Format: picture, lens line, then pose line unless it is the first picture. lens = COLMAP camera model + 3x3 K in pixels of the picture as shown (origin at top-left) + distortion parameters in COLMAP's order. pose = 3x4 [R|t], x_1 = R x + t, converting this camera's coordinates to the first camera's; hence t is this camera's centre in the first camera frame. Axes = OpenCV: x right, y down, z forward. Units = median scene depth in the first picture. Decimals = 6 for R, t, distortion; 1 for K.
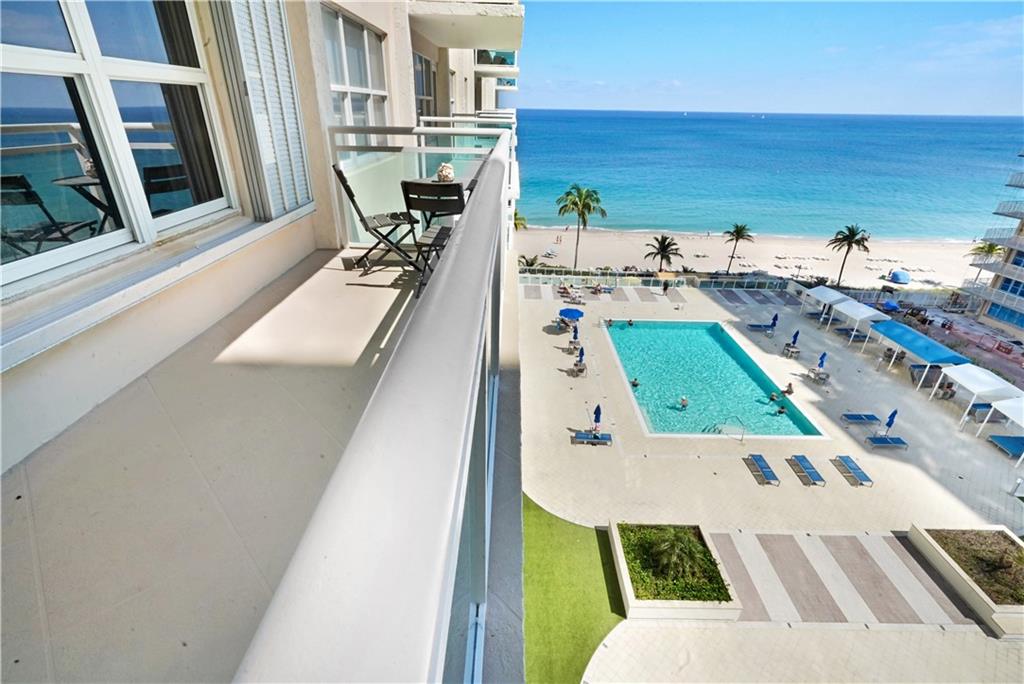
lens RADIAL K [[486.7, 0, 512.6], [0, 486.7, 358.7], [0, 0, 1]] dist [0.000274, 0.000219]
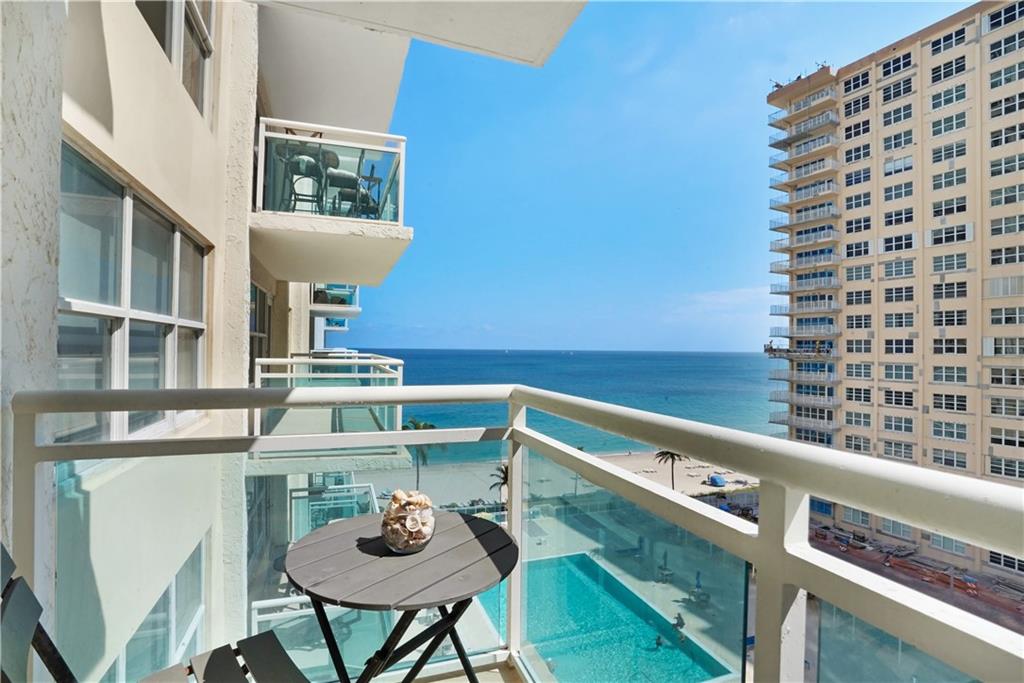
lens RADIAL K [[475.8, 0, 485.0], [0, 475.8, 343.8], [0, 0, 1]] dist [-0.041998, 0.000620]
pose [[0.942675, -0.013050, 0.333456, -0.053553], [0.166145, 0.884941, -0.435057, -0.092291], [-0.289411, 0.465519, 0.836381, 0.182126]]
